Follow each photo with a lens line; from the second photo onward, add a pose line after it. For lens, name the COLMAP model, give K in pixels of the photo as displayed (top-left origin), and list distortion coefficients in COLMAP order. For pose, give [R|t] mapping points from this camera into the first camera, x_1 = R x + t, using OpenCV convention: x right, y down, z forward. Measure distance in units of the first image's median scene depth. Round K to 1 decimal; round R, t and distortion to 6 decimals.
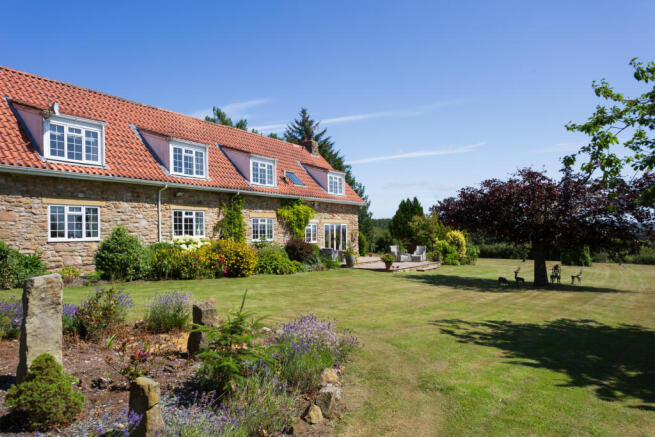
lens RADIAL K [[456.6, 0, 327.8], [0, 456.6, 222.1], [0, 0, 1]] dist [-0.003114, -0.000371]
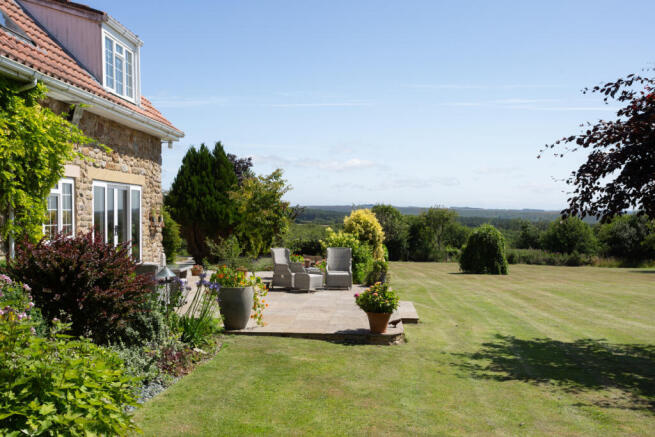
lens RADIAL K [[665.2, 0, 326.6], [0, 665.2, 217.1], [0, 0, 1]] dist [-0.004528, 0.000000]
pose [[0.870123, 0.009148, 0.492750, -0.091021], [-0.020550, 0.999632, 0.017730, 0.015825], [-0.492406, -0.025553, 0.869990, 0.507080]]
